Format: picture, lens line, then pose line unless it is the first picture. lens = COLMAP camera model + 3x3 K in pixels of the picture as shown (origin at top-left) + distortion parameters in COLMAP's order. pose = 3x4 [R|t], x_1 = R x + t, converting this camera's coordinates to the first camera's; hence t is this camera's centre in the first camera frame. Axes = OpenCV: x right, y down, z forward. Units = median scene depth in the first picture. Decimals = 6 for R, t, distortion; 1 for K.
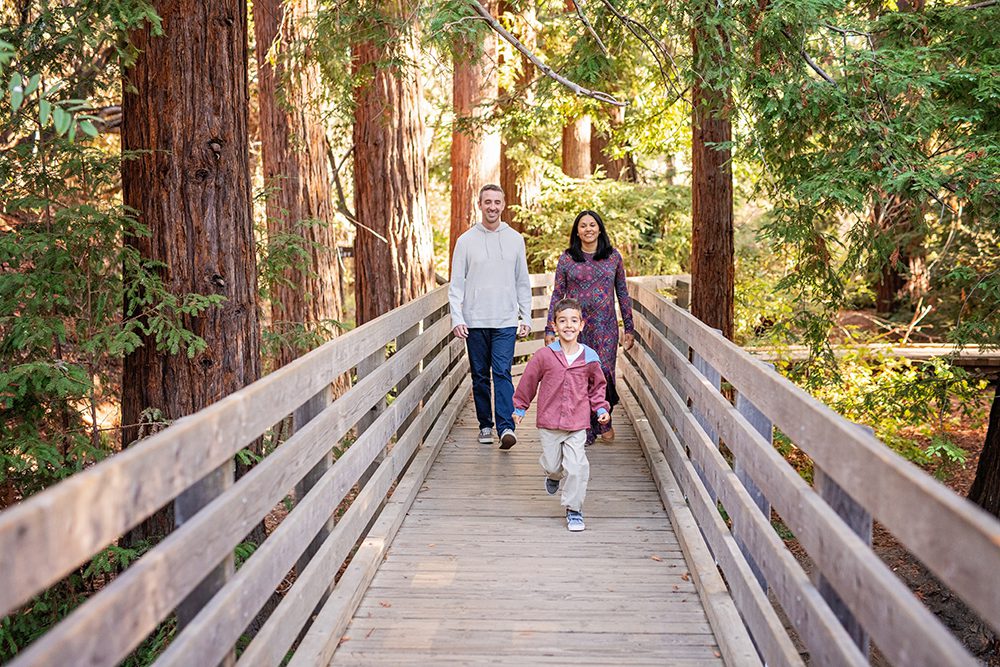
lens RADIAL K [[1444.2, 0, 500.0], [0, 1444.2, 333.5], [0, 0, 1]] dist [0.007283, -0.004529]
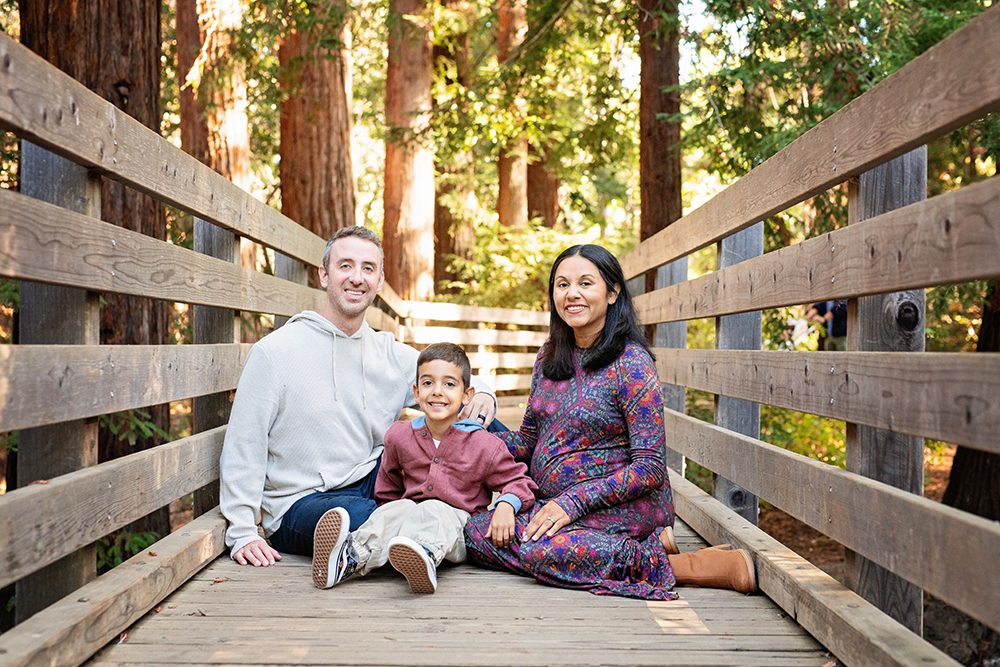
lens RADIAL K [[1444.2, 0, 500.0], [0, 1444.2, 333.5], [0, 0, 1]] dist [0.007283, -0.004529]
pose [[0.998781, 0.006297, 0.048953, -0.004450], [-0.002007, 0.996189, -0.087194, 0.105446], [-0.049316, 0.086989, 0.994988, 0.105991]]
